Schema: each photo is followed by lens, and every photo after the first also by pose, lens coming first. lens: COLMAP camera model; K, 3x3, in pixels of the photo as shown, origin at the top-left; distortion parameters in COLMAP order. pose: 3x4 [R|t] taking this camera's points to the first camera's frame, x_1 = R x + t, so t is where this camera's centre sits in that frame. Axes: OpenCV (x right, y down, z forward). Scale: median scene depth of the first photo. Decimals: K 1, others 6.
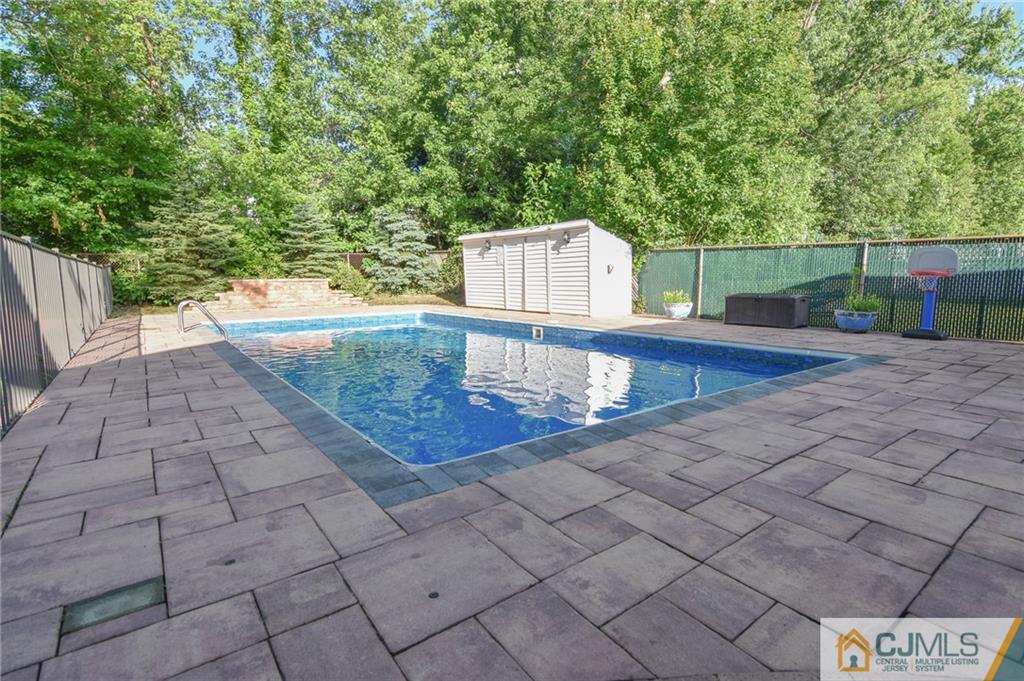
lens RADIAL K [[502.8, 0, 509.2], [0, 502.8, 336.0], [0, 0, 1]] dist [-0.005557, -0.008701]
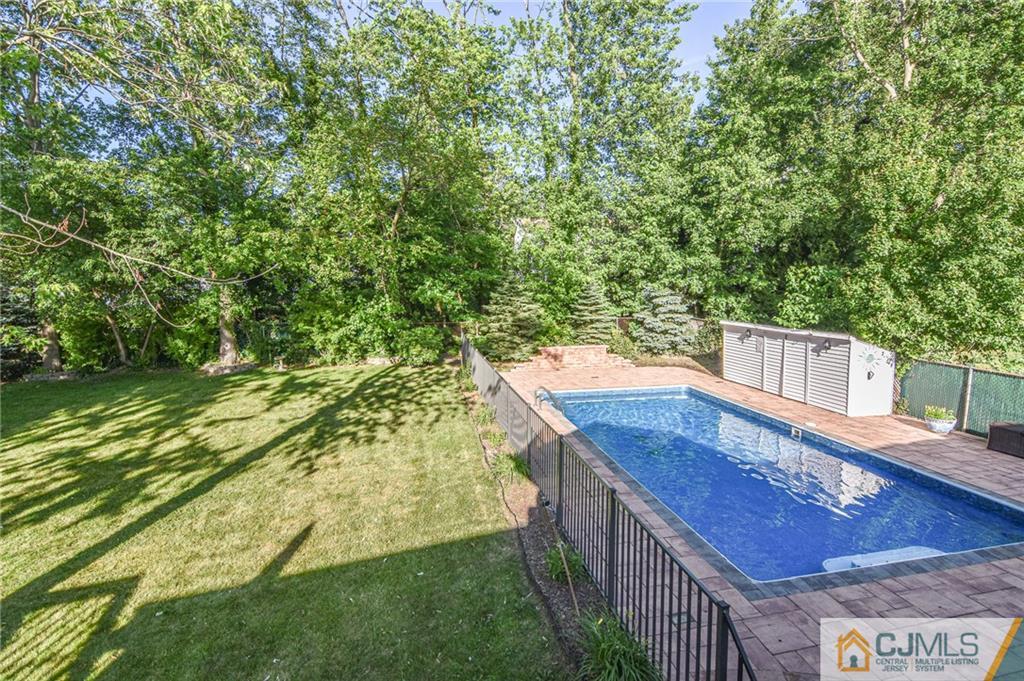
lens RADIAL K [[502.8, 0, 511.8], [0, 502.8, 337.2], [0, 0, 1]] dist [-0.005557, -0.008701]
pose [[0.906098, 0.048827, -0.420242, -0.050285], [-0.051395, 0.998665, 0.005217, -0.151280], [0.419935, 0.016871, 0.907397, -0.297451]]
